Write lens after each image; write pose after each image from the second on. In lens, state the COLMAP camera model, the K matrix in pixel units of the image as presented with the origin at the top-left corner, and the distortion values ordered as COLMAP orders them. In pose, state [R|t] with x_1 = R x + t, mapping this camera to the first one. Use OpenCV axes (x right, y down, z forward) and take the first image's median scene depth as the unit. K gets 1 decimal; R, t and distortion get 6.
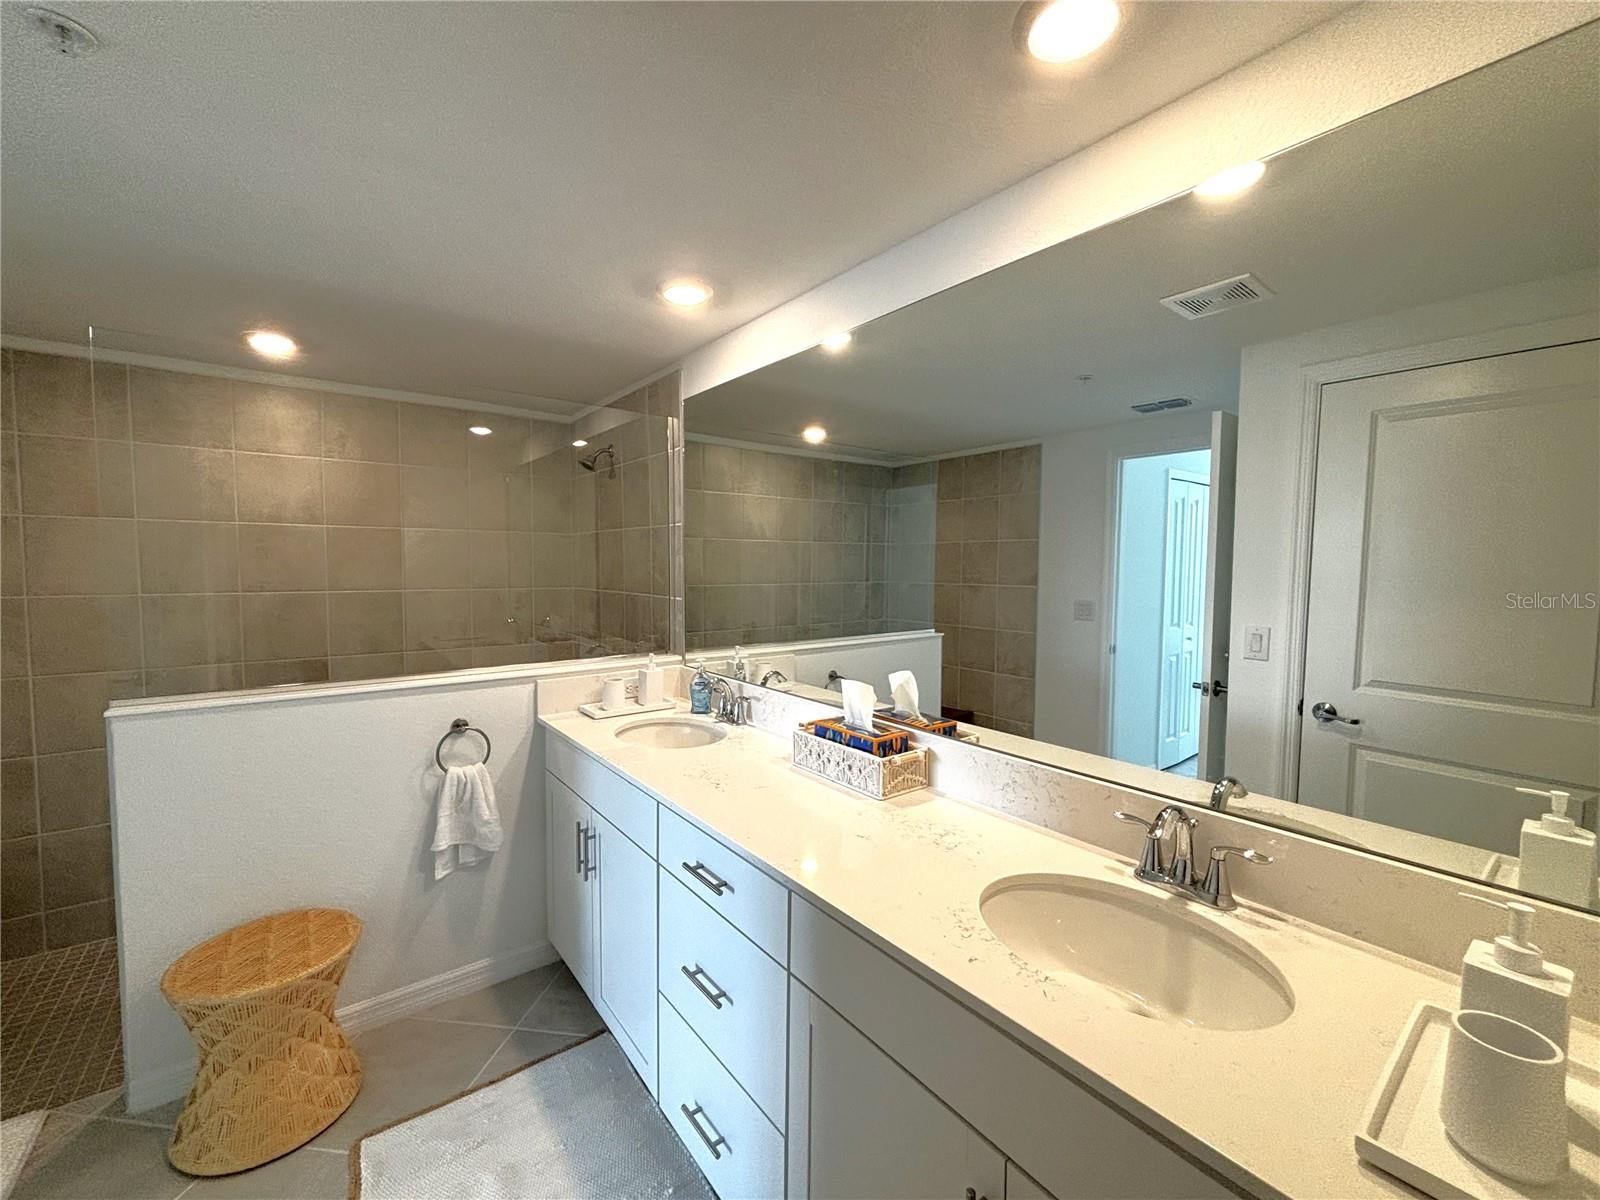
lens RADIAL K [[646.6, 0, 800.0], [0, 646.6, 600.0], [0, 0, 1]] dist [0.006750, -0.000081]
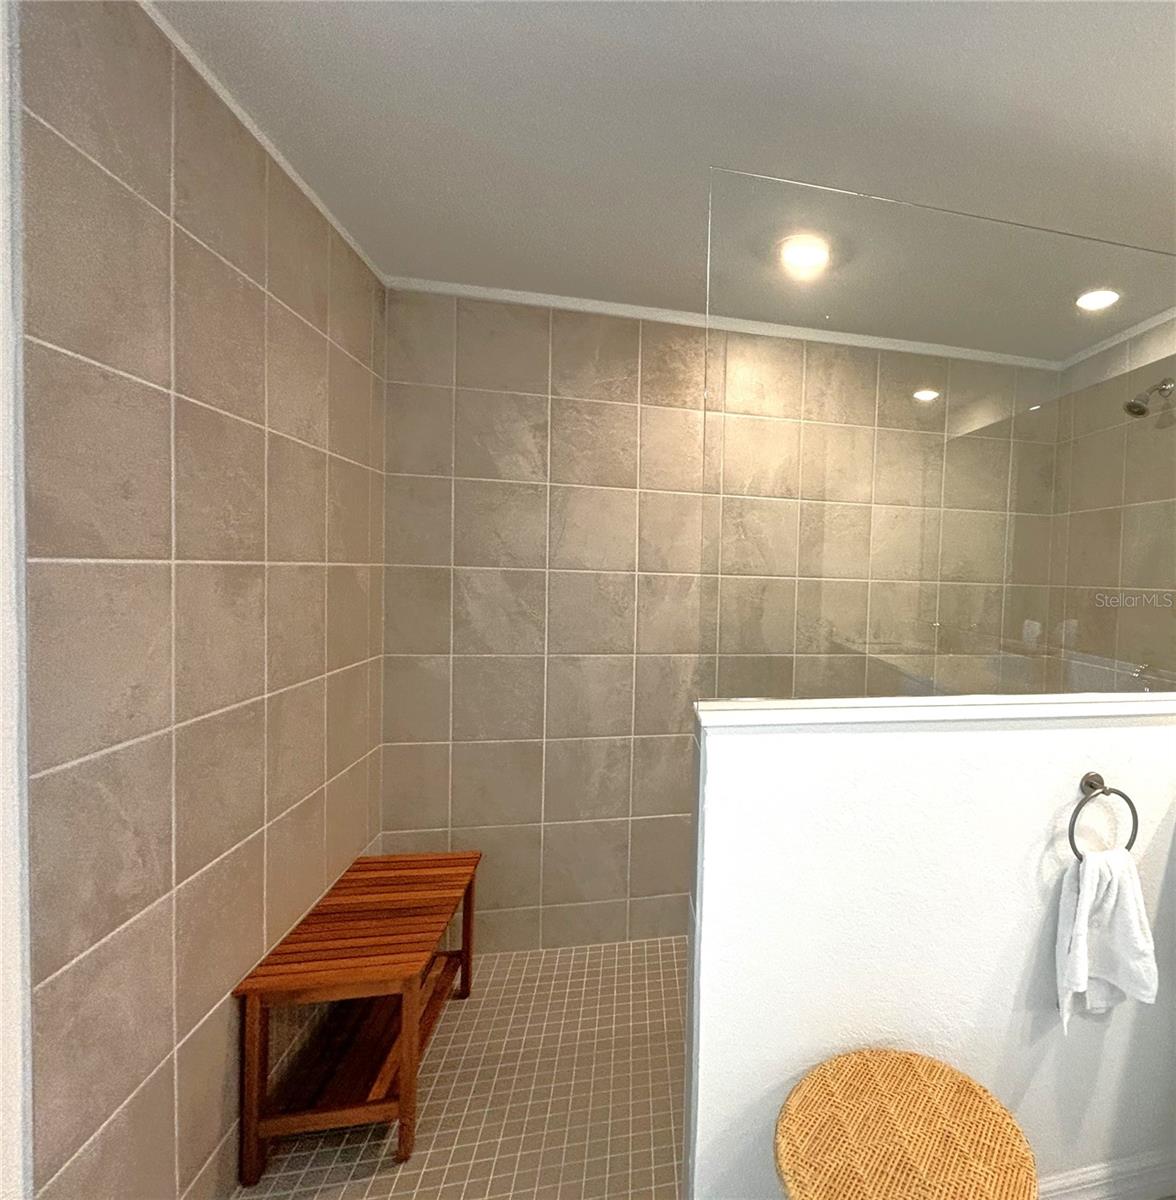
lens RADIAL K [[663.4, 0, 812.0], [0, 663.4, 603.6], [0, 0, 1]] dist [0.030773, 0.000143]
pose [[0.920488, 0.039110, -0.388808, -0.523407], [-0.046946, 0.998840, -0.010671, 0.040866], [0.387940, 0.028076, 0.921257, 0.295891]]
